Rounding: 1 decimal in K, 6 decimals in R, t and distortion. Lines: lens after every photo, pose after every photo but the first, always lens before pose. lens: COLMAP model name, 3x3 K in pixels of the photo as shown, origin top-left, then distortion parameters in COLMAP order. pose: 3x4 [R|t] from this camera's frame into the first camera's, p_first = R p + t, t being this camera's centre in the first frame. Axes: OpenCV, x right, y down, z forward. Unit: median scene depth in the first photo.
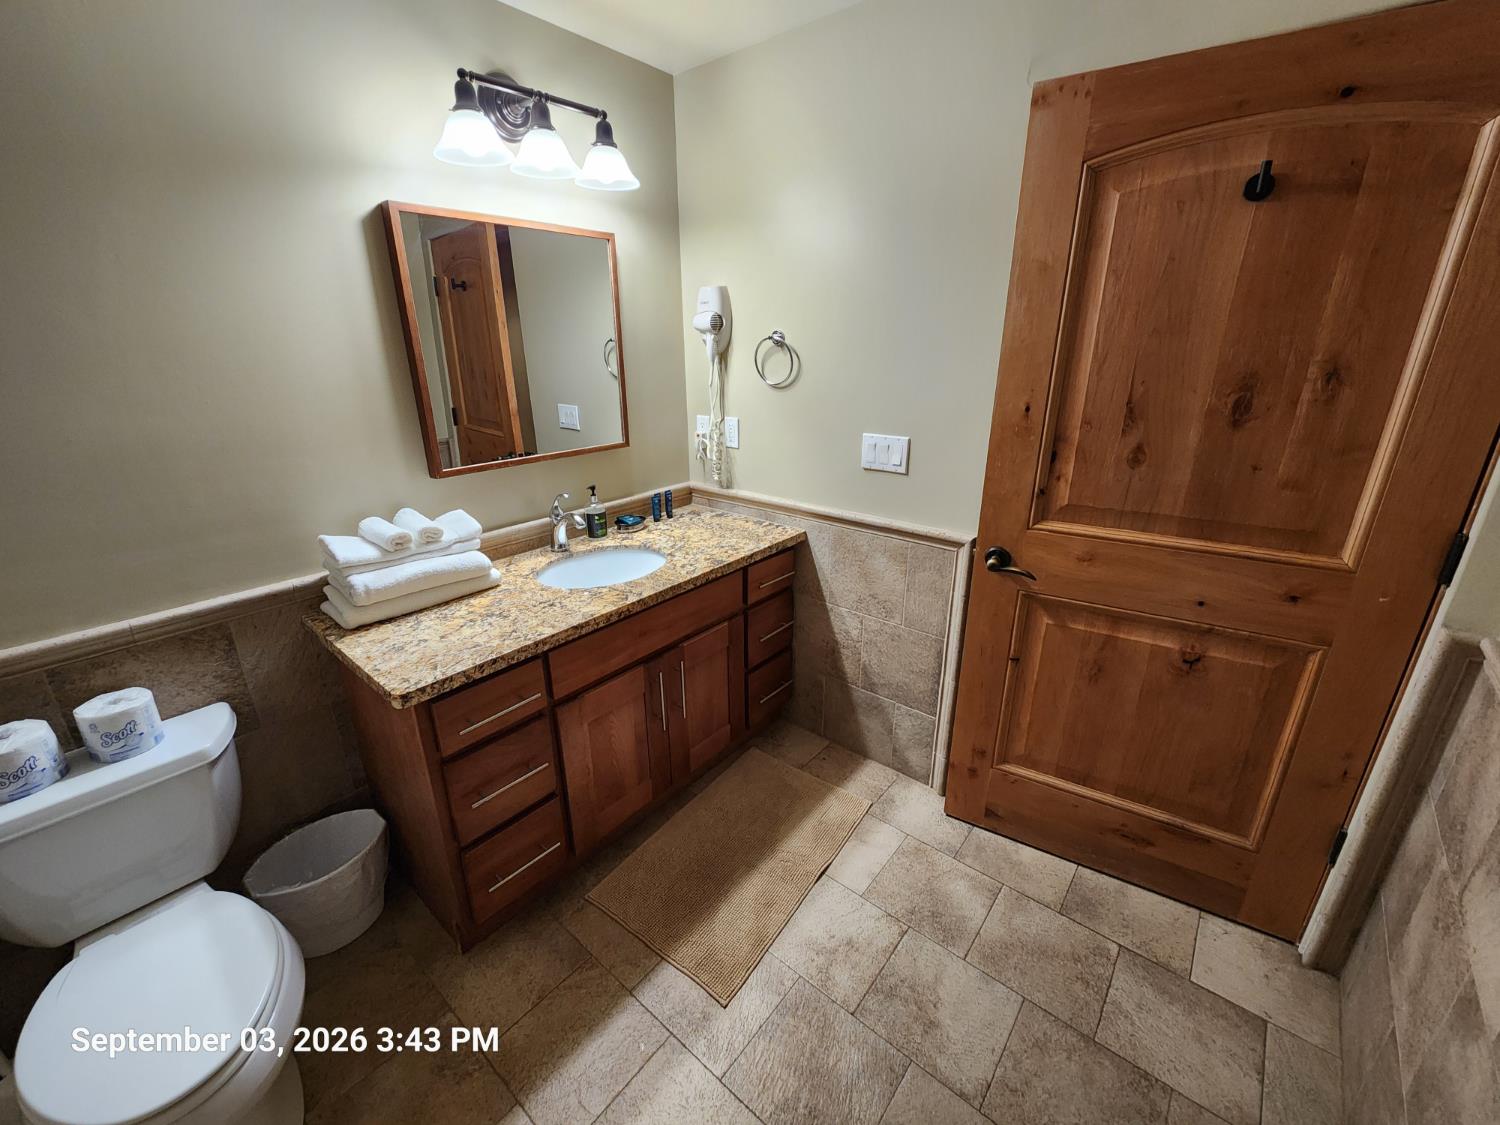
lens RADIAL K [[614.2, 0, 748.3], [0, 614.2, 560.3], [0, 0, 1]] dist [-0.002638, 0.001296]
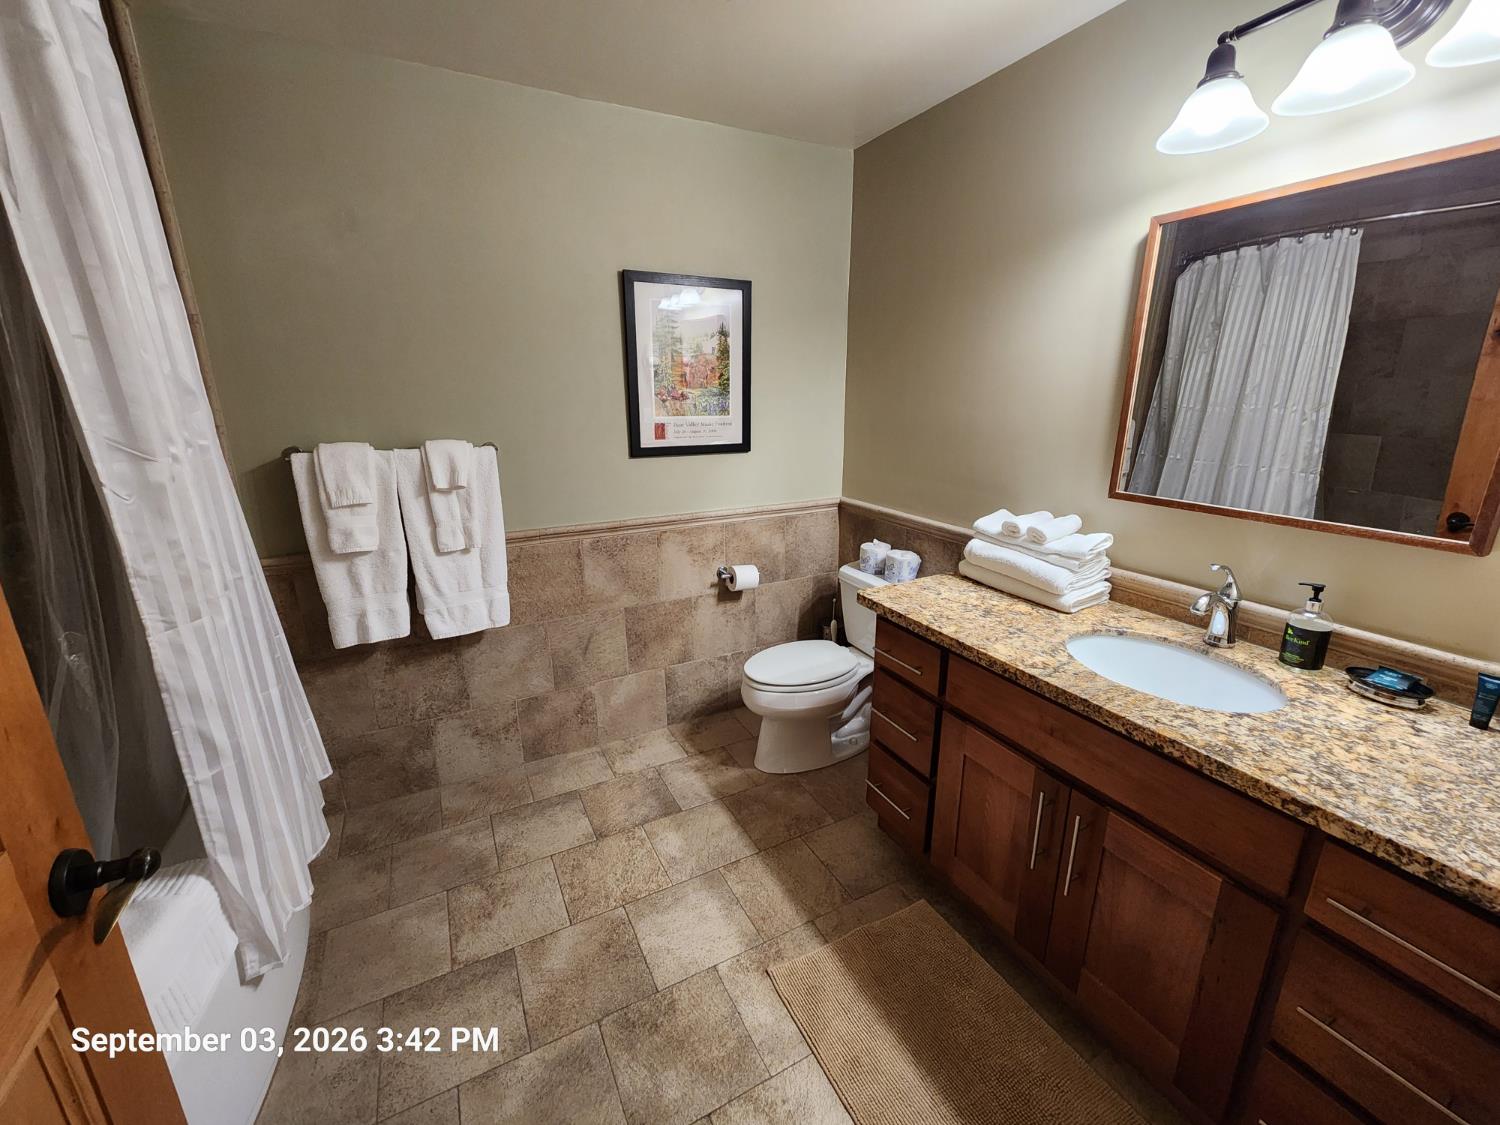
lens RADIAL K [[614.2, 0, 755.1], [0, 614.2, 563.1], [0, 0, 1]] dist [-0.002638, 0.001296]
pose [[-0.380141, 0.262654, -0.886852, 0.594994], [-0.307812, 0.868253, 0.389087, -0.247777], [0.872207, 0.420891, -0.249210, 0.792429]]
